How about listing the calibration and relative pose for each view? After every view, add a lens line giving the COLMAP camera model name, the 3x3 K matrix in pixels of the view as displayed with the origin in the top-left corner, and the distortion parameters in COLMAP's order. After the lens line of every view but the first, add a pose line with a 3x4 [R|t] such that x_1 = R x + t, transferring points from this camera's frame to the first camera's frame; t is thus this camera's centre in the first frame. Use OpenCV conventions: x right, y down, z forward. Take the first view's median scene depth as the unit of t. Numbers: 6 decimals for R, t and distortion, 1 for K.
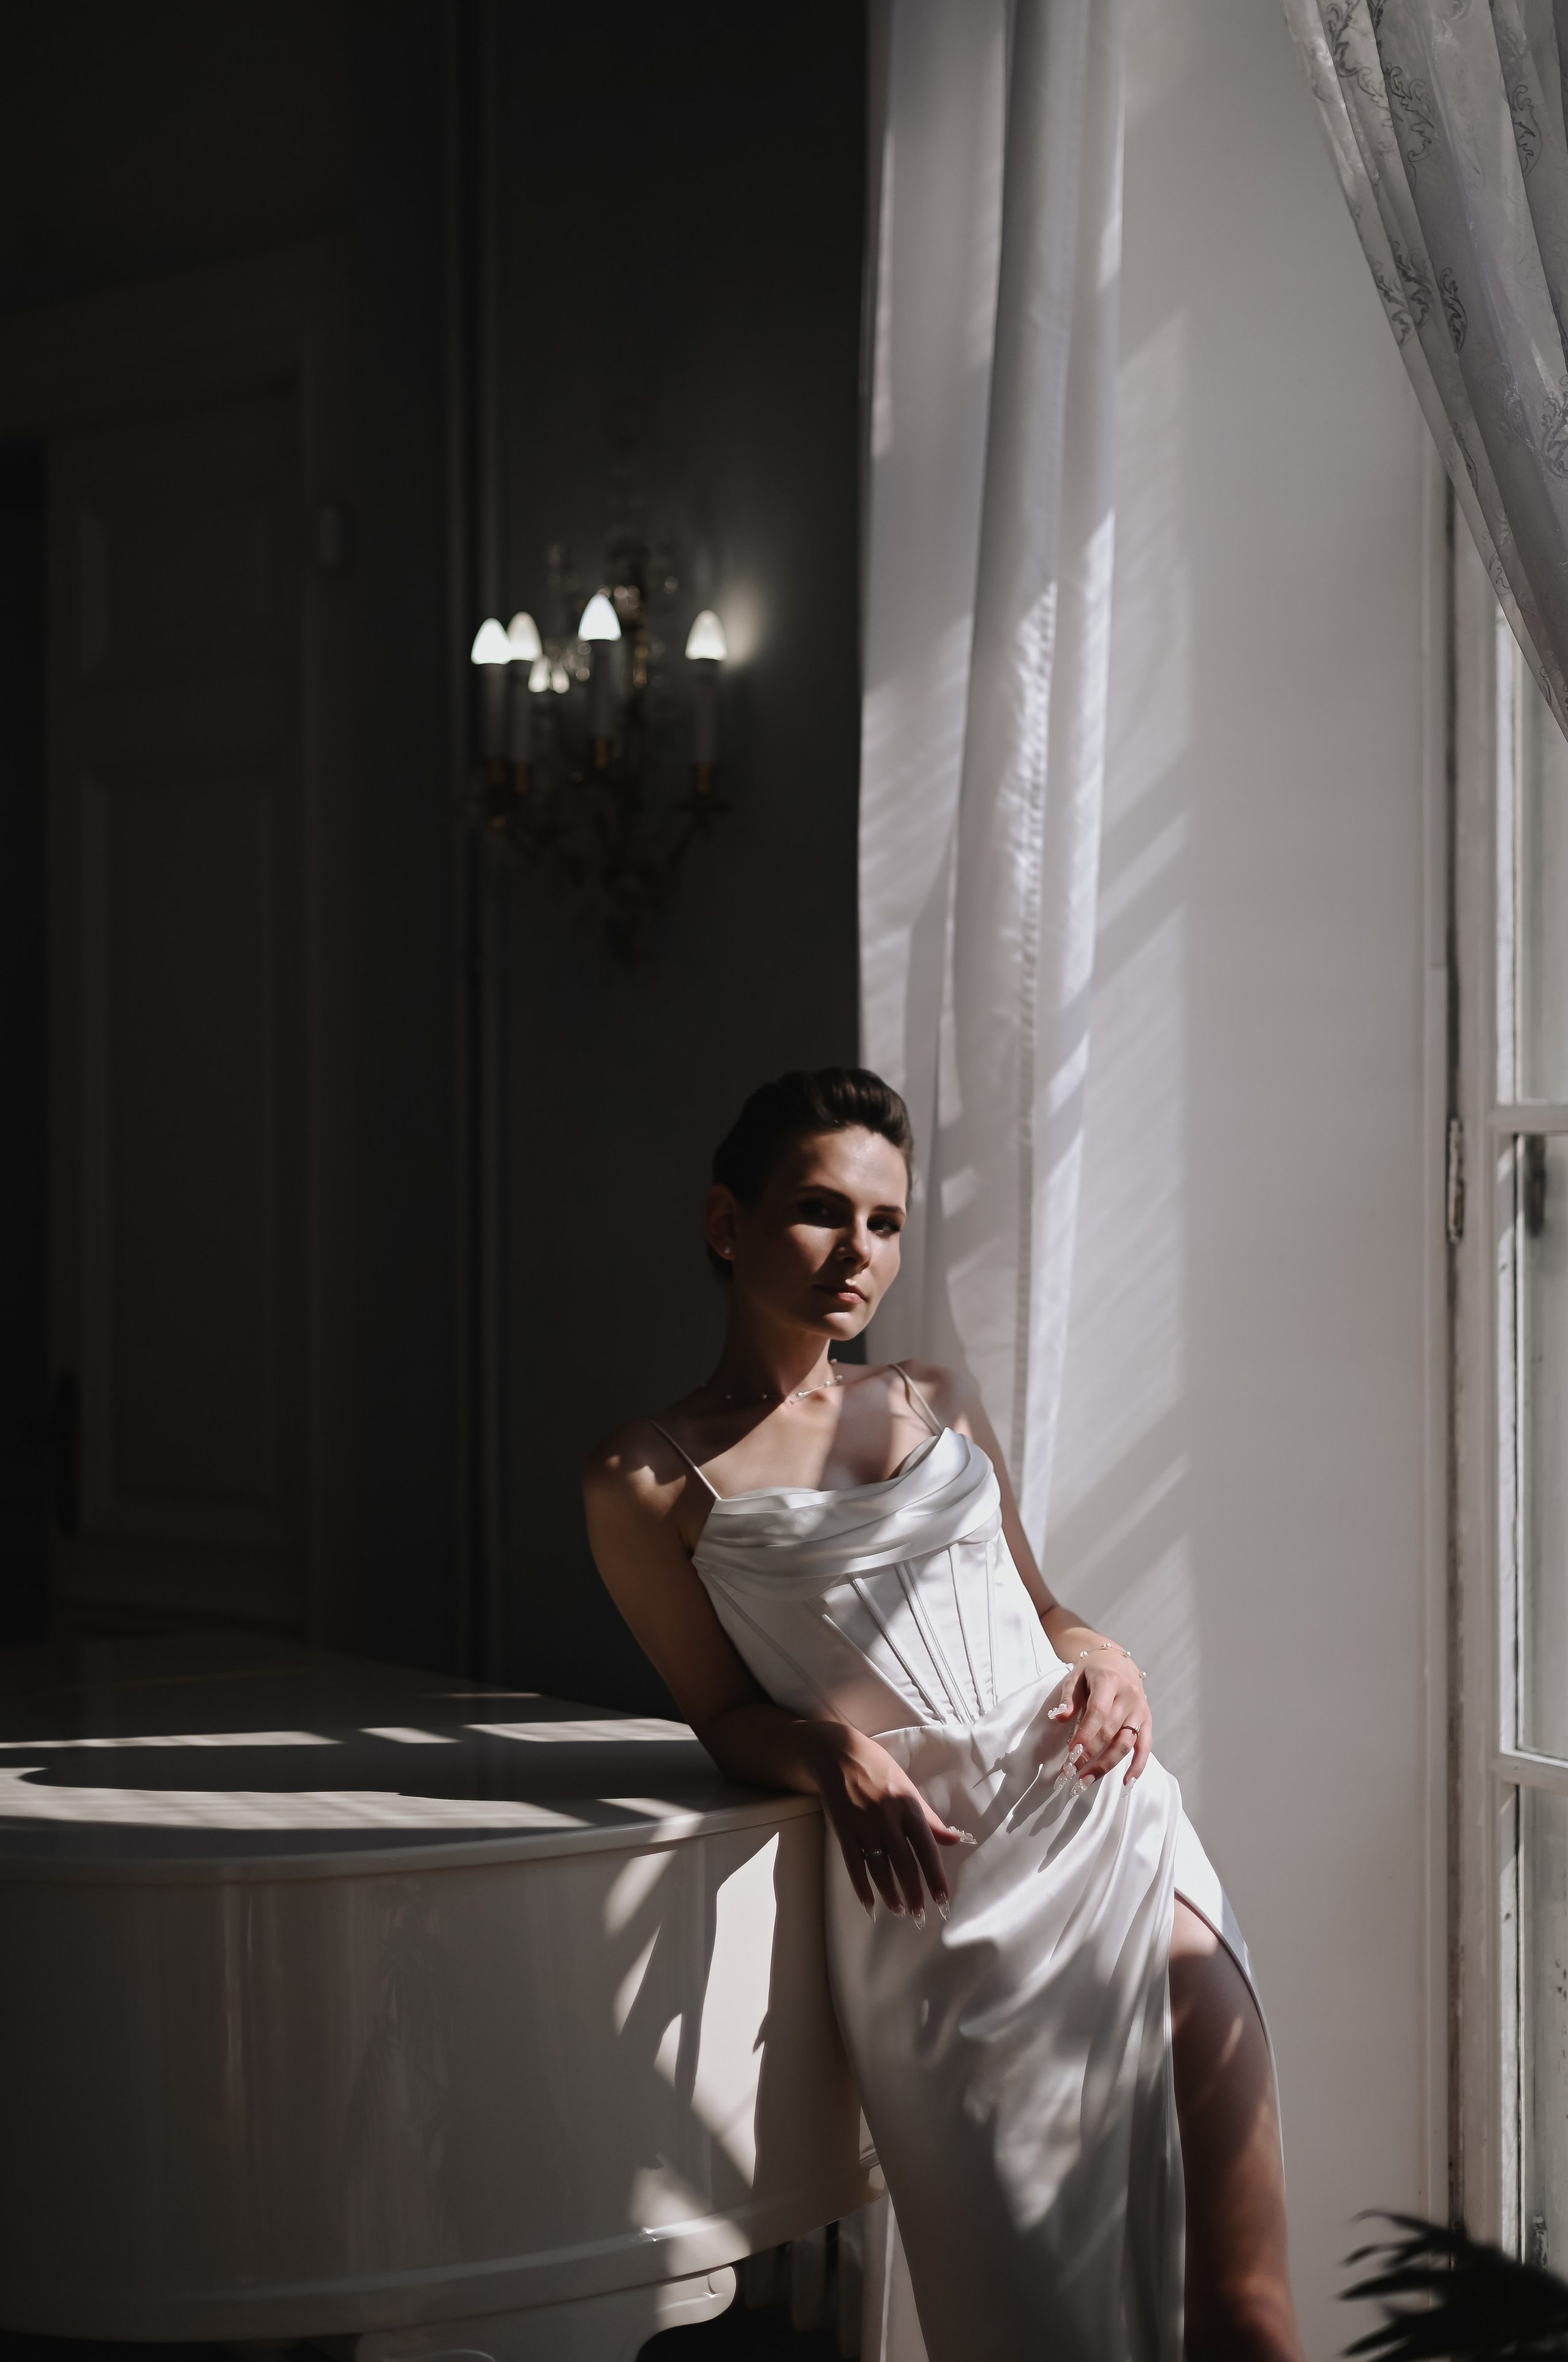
lens RADIAL K [[3496.3, 0, 781.8], [0, 3496.3, 1155.6], [0, 0, 1]] dist [-0.001407, 0.018280]
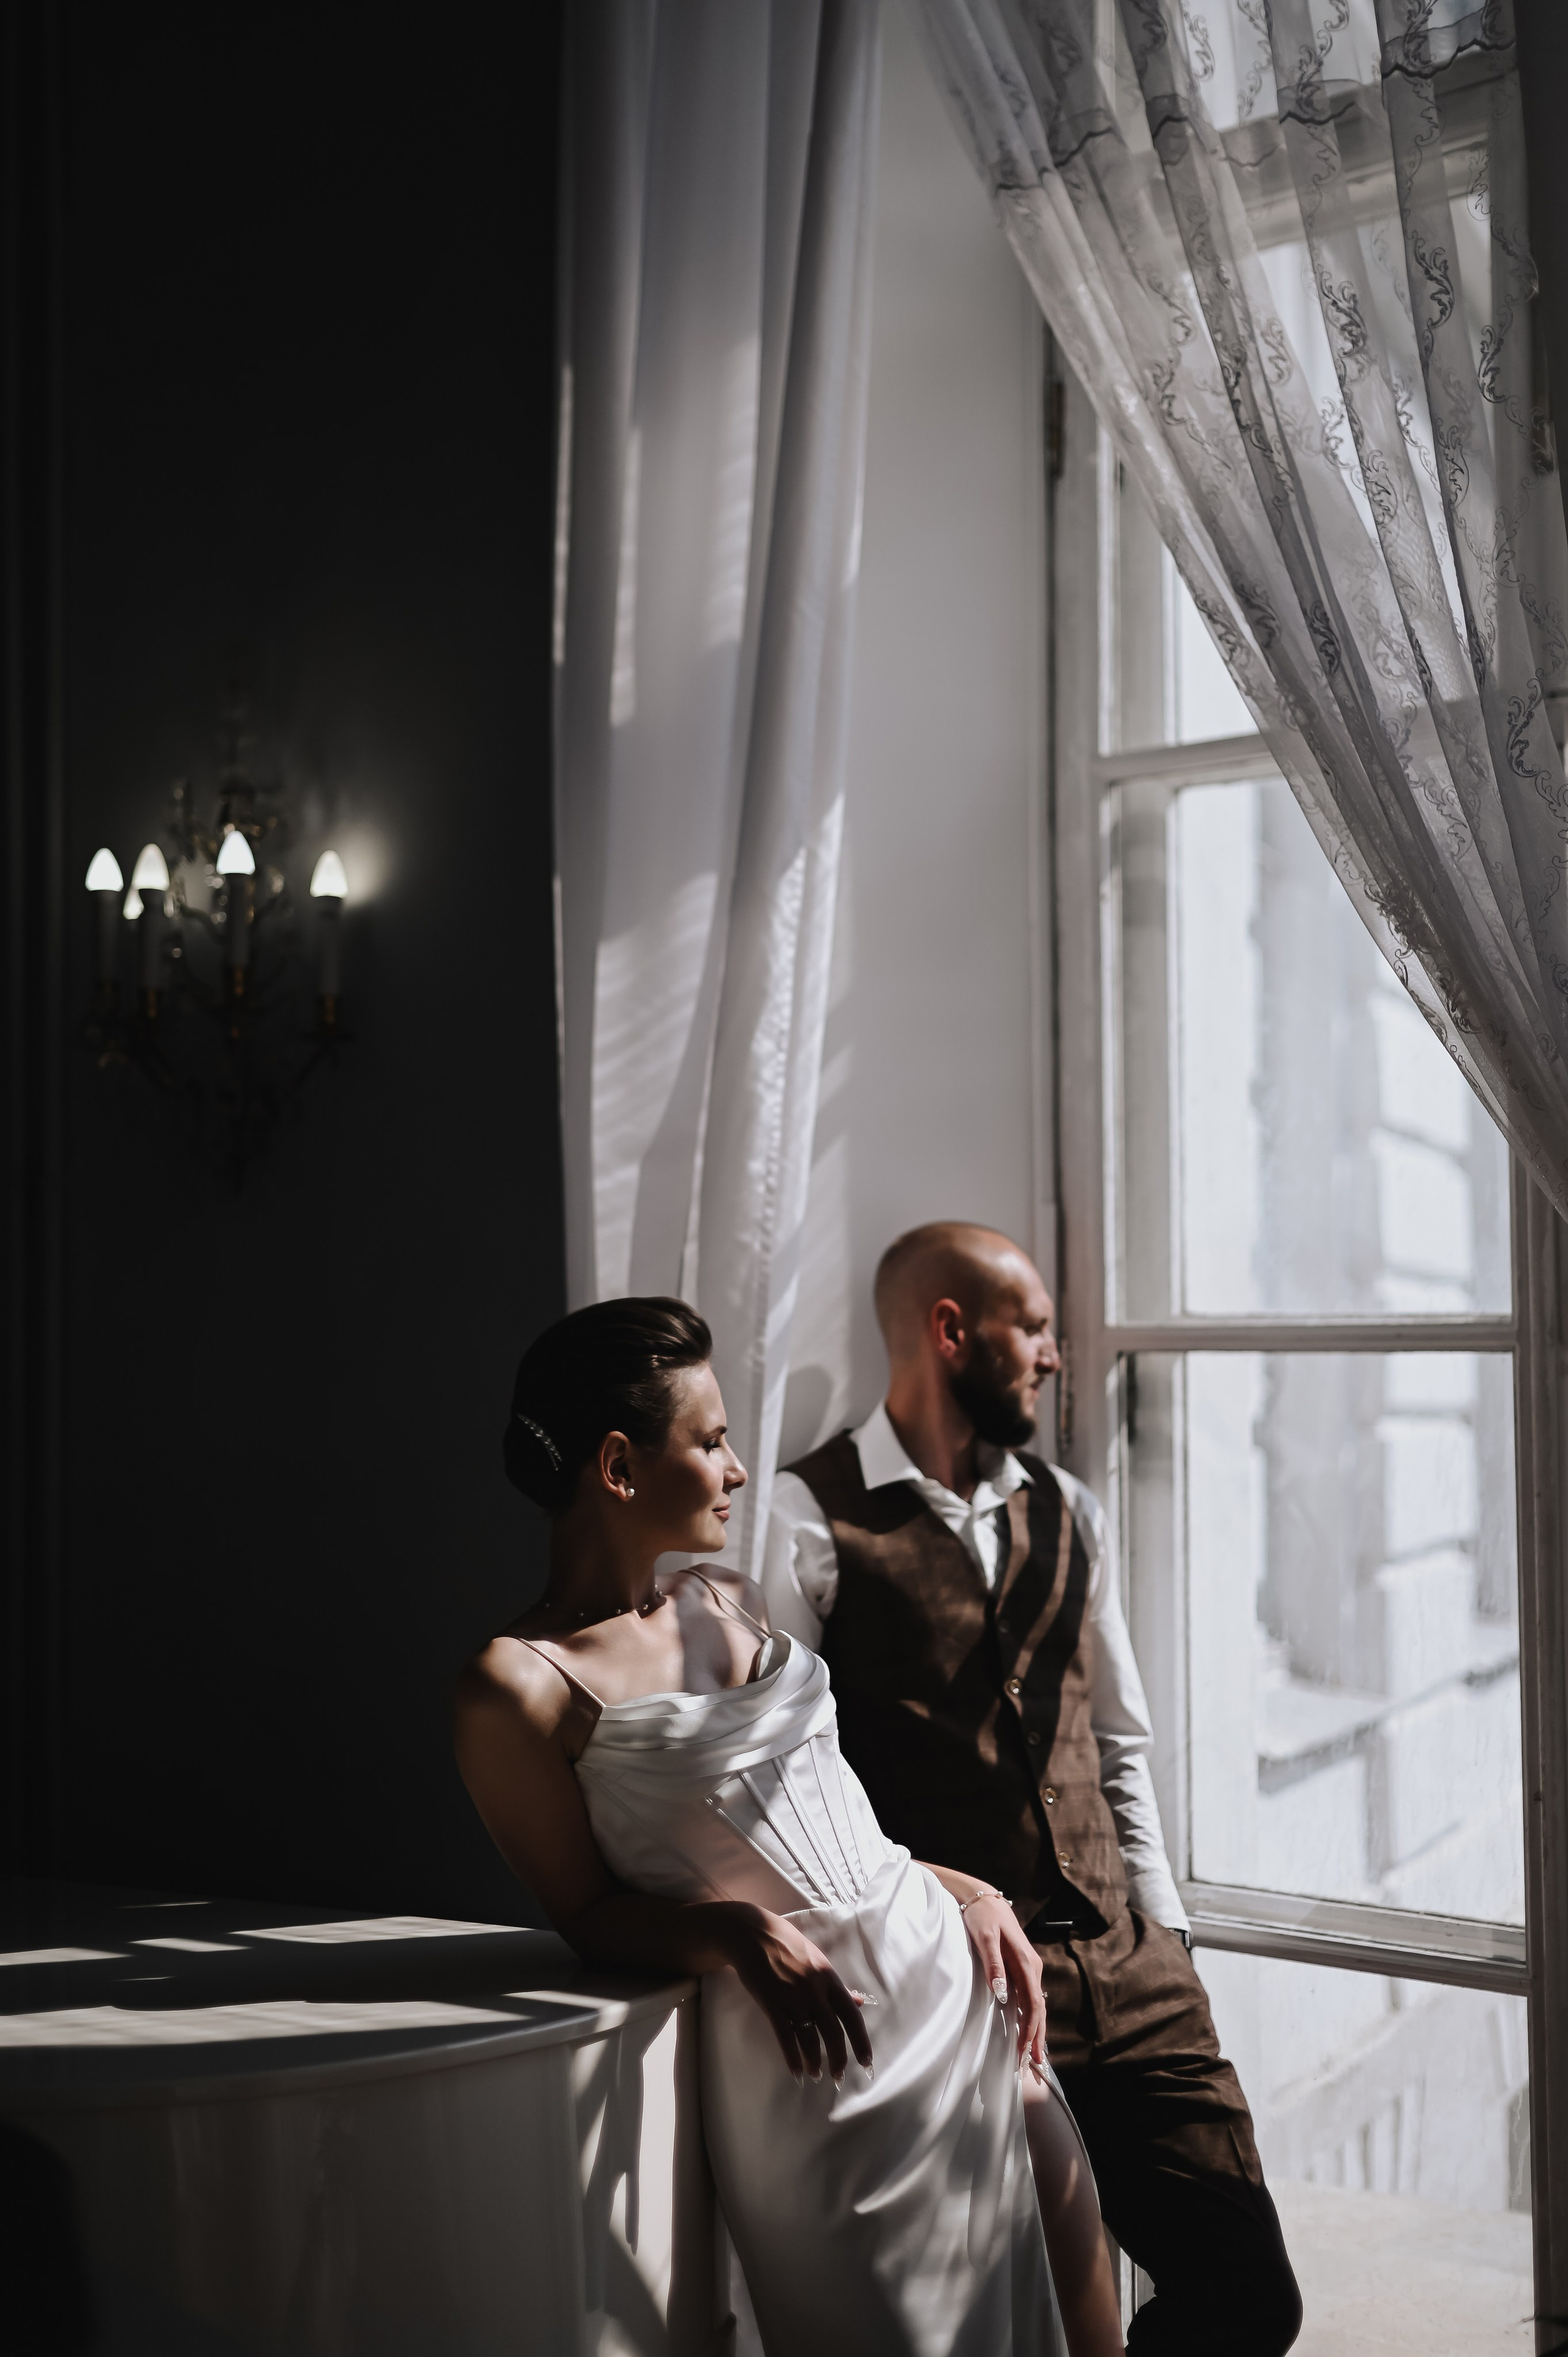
lens RADIAL K [[3339.1, 0, 784.0], [0, 3339.1, 1178.5], [0, 0, 1]] dist [0.024434, 0.034481]
pose [[0.954025, 0.017342, 0.299224, -0.237966], [-0.000201, 0.998362, -0.057221, -0.000556], [-0.299726, 0.054530, 0.952466, 0.010153]]
